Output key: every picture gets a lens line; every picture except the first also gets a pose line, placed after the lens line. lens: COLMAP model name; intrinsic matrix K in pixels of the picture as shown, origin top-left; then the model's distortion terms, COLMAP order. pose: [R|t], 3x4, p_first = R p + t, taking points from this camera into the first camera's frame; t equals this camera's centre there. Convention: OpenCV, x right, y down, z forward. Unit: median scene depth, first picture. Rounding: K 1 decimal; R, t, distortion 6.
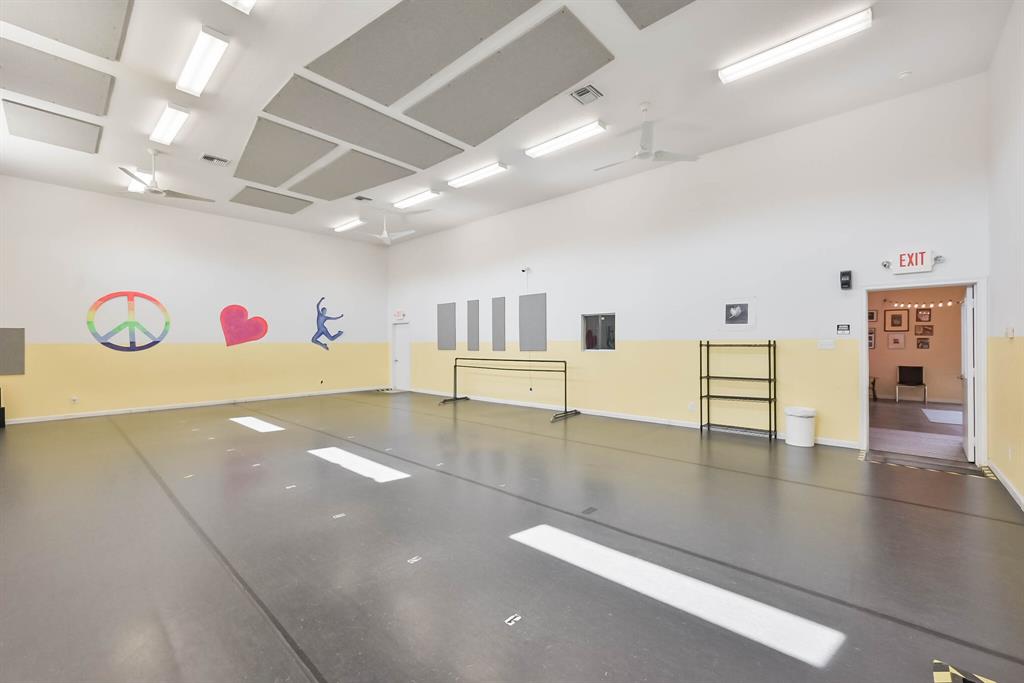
lens RADIAL K [[410.7, 0, 510.7], [0, 410.7, 344.4], [0, 0, 1]] dist [-0.000250, 0.000022]
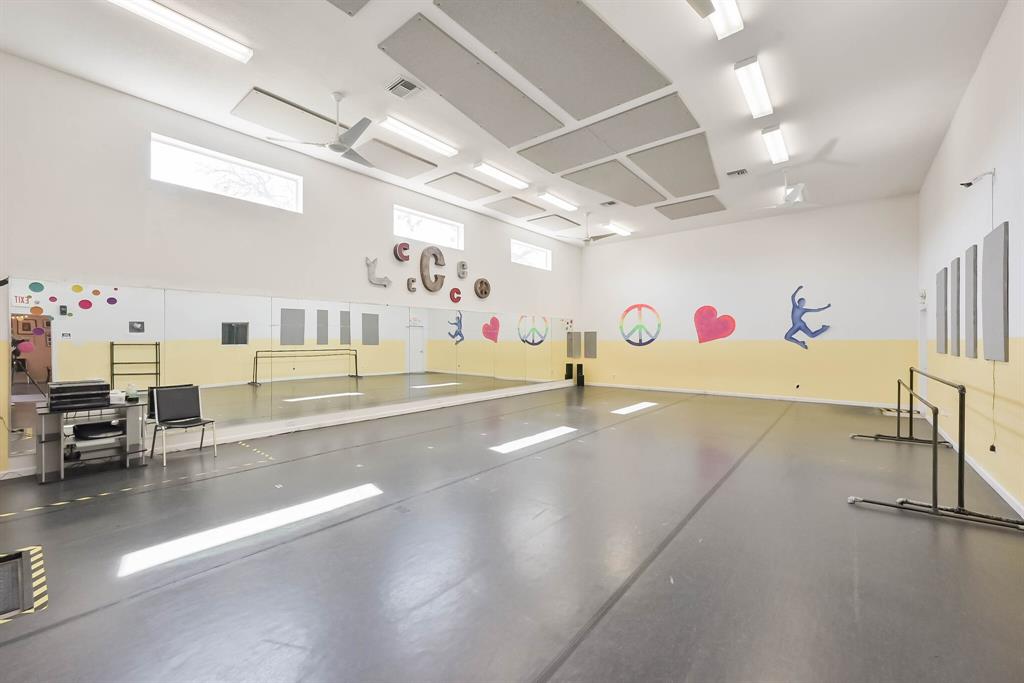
lens RADIAL K [[409.0, 0, 503.7], [0, 409.0, 337.9], [0, 0, 1]] dist [0.000372, -0.000027]
pose [[0.036725, -0.004197, -0.999317, 0.471255], [-0.004510, 0.999980, -0.004366, -0.002842], [0.999315, 0.004667, 0.036705, 0.477181]]
